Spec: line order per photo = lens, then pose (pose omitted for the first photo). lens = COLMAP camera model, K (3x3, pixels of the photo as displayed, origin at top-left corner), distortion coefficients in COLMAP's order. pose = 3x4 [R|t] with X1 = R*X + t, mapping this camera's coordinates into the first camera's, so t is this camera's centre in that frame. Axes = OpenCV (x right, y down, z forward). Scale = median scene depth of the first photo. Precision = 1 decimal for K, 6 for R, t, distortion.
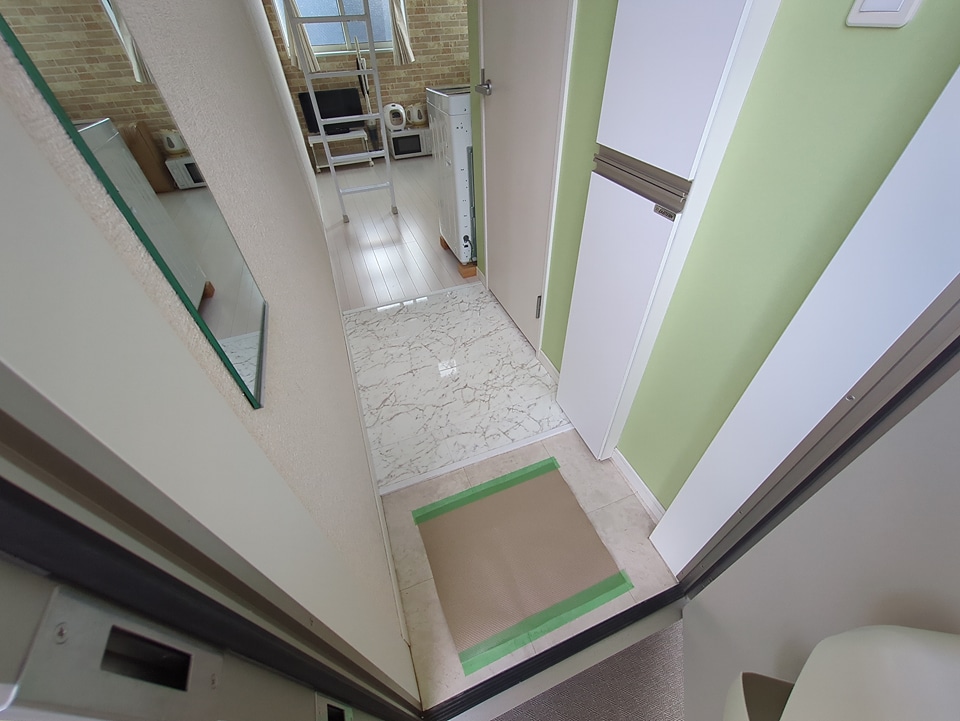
lens RADIAL K [[377.2, 0, 480.6], [0, 377.2, 357.1], [0, 0, 1]] dist [0.004639, -0.001312]
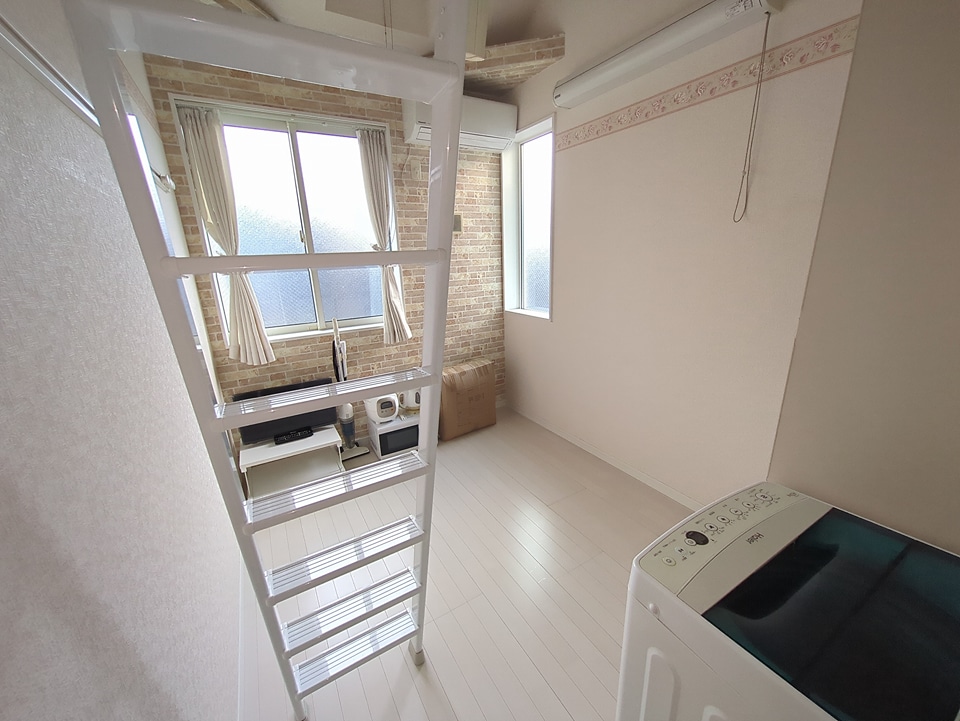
lens RADIAL K [[377.2, 0, 481.8], [0, 377.2, 360.7], [0, 0, 1]] dist [0.004639, -0.001312]
pose [[0.985033, -0.048173, 0.165496, -0.174234], [0.117919, 0.888641, -0.443184, -0.416801], [-0.125717, 0.456066, 0.881021, 0.364965]]
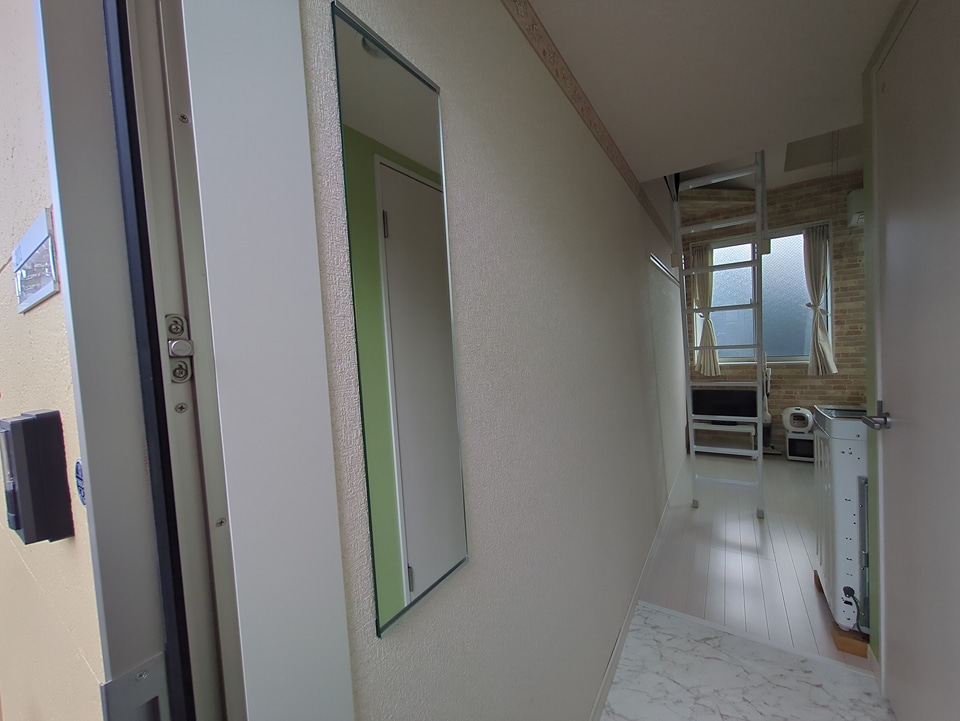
lens RADIAL K [[377.2, 0, 482.5], [0, 377.2, 360.5], [0, 0, 1]] dist [0.004639, -0.001312]
pose [[0.584854, 0.030289, -0.810573, 0.071996], [-0.518526, 0.782418, -0.344896, -0.036755], [0.623760, 0.622017, 0.473306, -0.001676]]
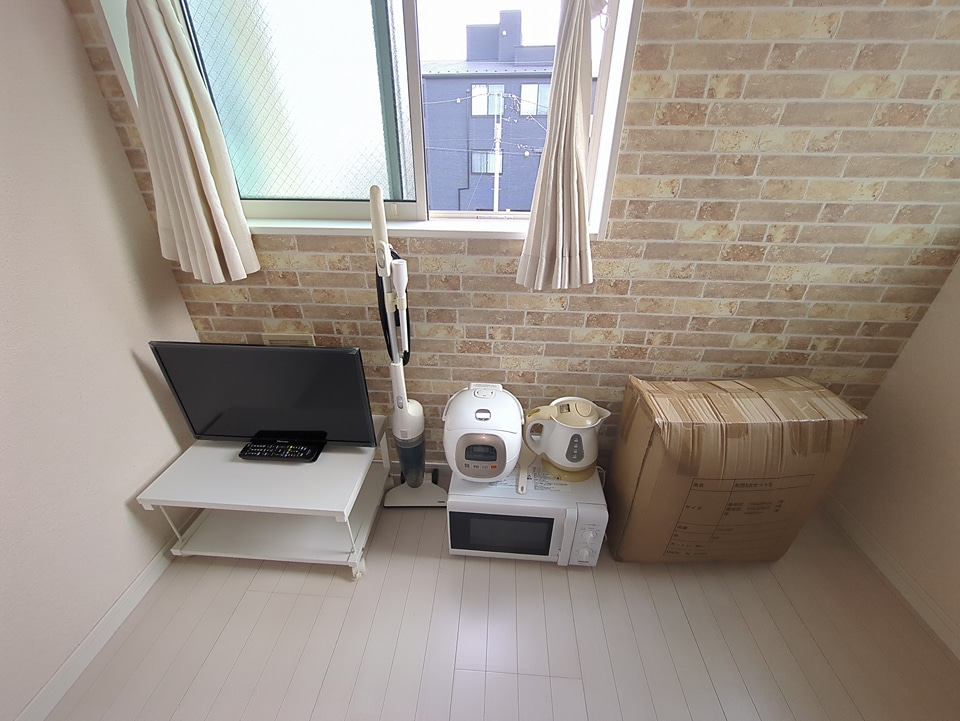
lens RADIAL K [[377.2, 0, 485.2], [0, 377.2, 358.0], [0, 0, 1]] dist [0.004639, -0.001312]
pose [[0.911009, 0.237925, -0.336828, -0.160834], [-0.307223, 0.936426, -0.169474, -0.706280], [0.275093, 0.257874, 0.926189, 0.801955]]
